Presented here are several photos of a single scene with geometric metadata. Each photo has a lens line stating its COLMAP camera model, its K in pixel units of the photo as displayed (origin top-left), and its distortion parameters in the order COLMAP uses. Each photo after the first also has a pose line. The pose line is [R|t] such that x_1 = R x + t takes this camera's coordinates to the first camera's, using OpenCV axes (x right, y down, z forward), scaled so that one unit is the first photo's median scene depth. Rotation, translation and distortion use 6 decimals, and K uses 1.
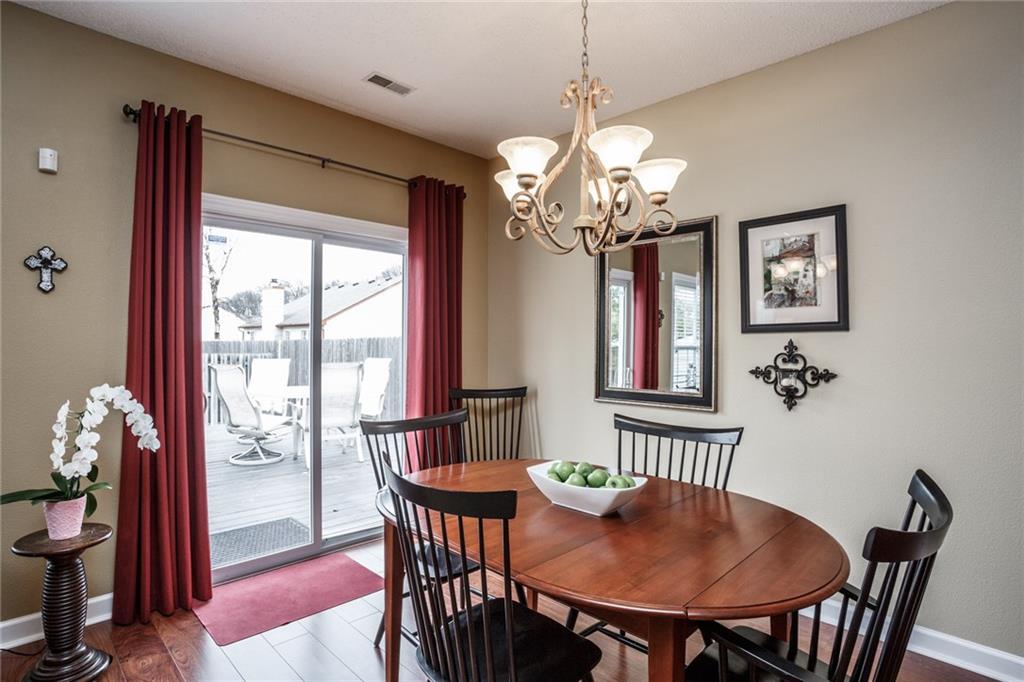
lens RADIAL K [[529.8, 0, 483.0], [0, 529.8, 342.0], [0, 0, 1]] dist [-0.041082, 0.000026]
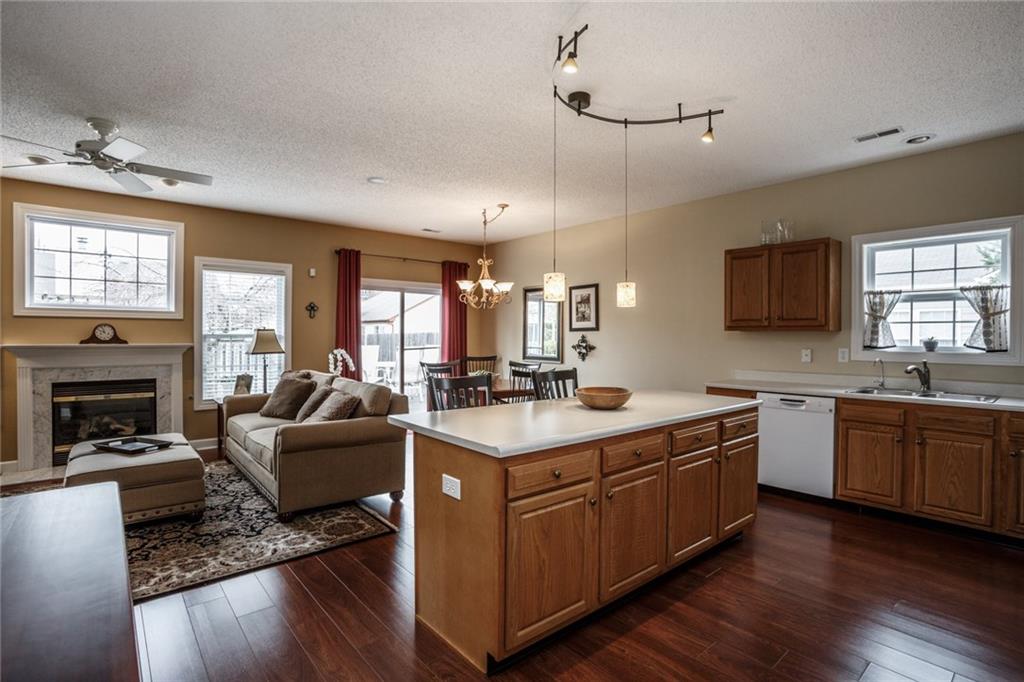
lens RADIAL K [[501.7, 0, 512.0], [0, 501.7, 341.0], [0, 0, 1]] dist [-0.091827, 0.045722]
pose [[0.998537, -0.000158, -0.054072, 0.365995], [0.000761, 0.999938, 0.011134, 0.002005], [0.054067, -0.011159, 0.998475, -1.488242]]
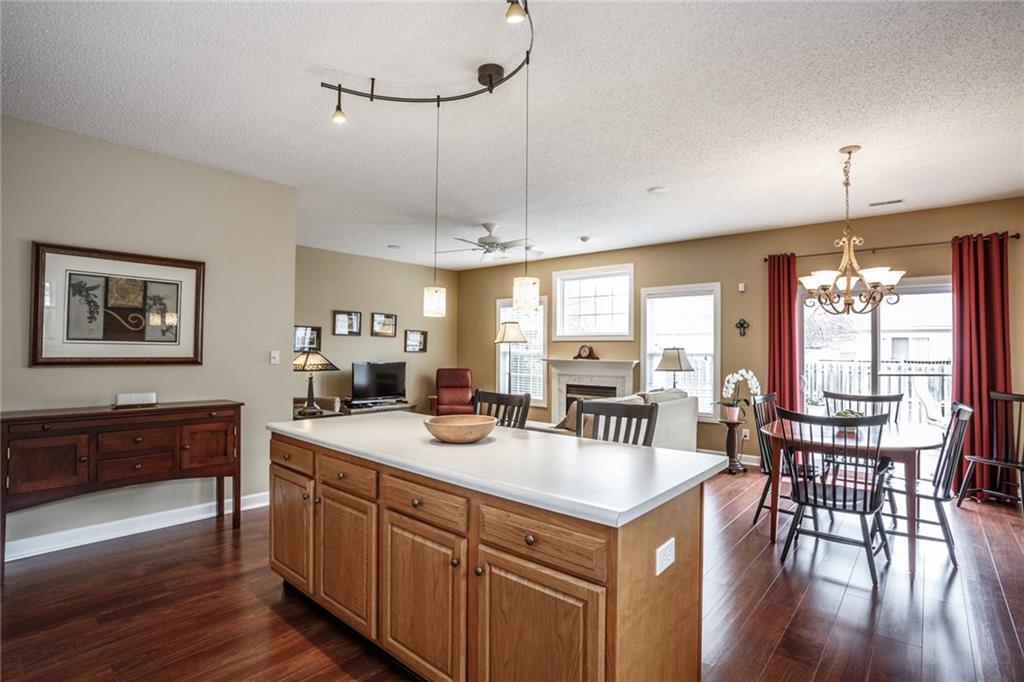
lens RADIAL K [[501.7, 0, 512.0], [0, 501.7, 341.0], [0, 0, 1]] dist [-0.091827, 0.045722]
pose [[0.095383, -0.025612, -0.995111, 1.392129], [-0.007934, 0.999618, -0.026489, 0.007308], [0.995409, 0.010422, 0.095143, -0.396130]]
